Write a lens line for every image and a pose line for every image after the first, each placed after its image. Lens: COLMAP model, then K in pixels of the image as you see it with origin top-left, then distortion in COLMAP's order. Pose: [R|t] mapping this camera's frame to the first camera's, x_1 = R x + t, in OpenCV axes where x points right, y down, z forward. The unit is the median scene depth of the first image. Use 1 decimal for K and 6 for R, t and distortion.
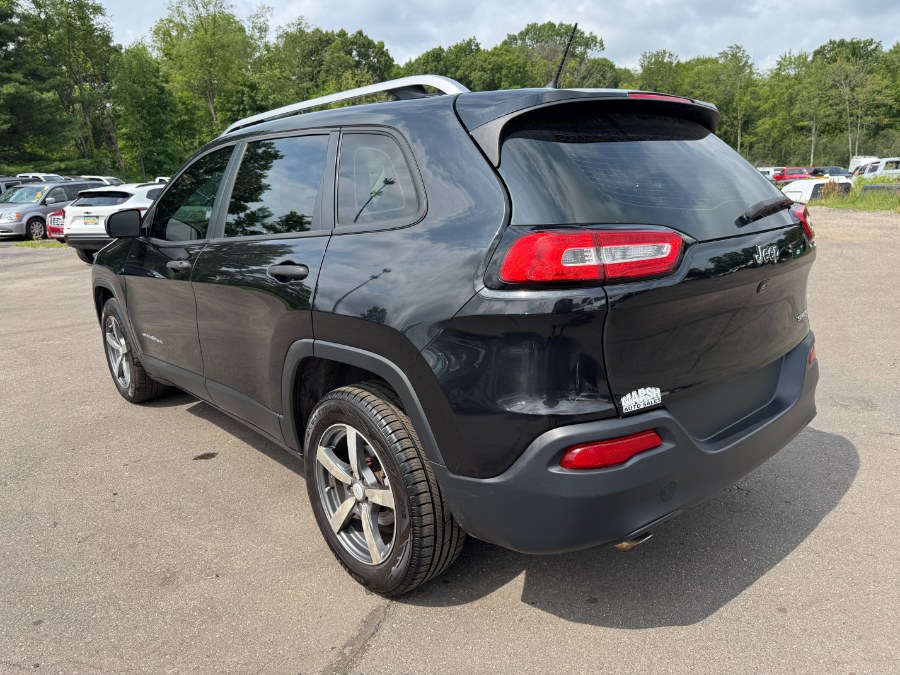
lens RADIAL K [[659.9, 0, 444.8], [0, 659.9, 335.2], [0, 0, 1]] dist [0.036053, -0.038219]
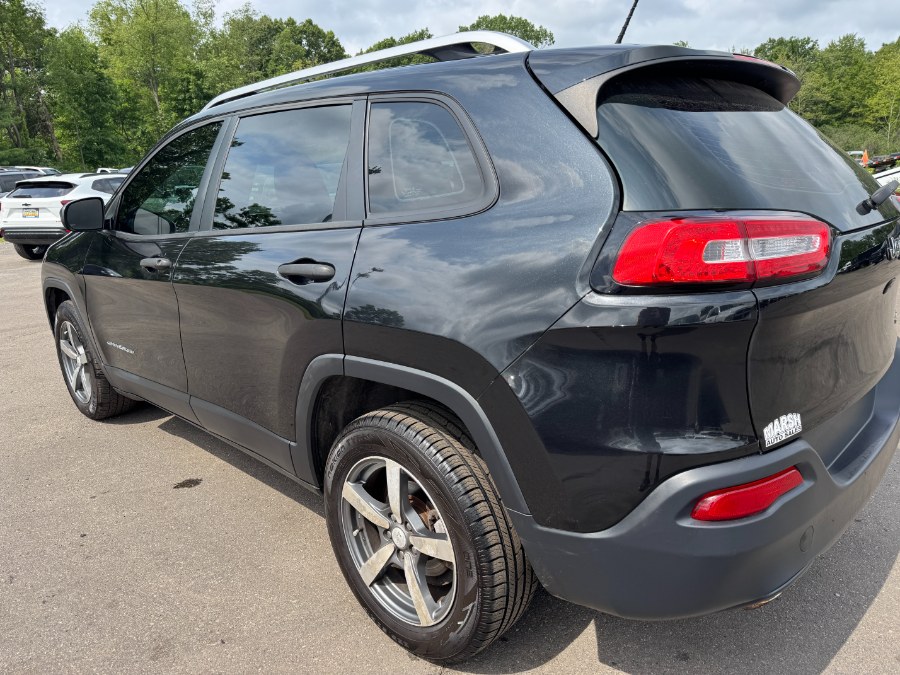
lens RADIAL K [[658.7, 0, 450.0], [0, 658.7, 337.5], [0, 0, 1]] dist [0.013960, -0.004230]
pose [[0.996891, -0.015549, 0.077246, -0.095898], [0.014445, 0.999786, 0.014819, -0.018444], [-0.077460, -0.013658, 0.996902, 0.134291]]
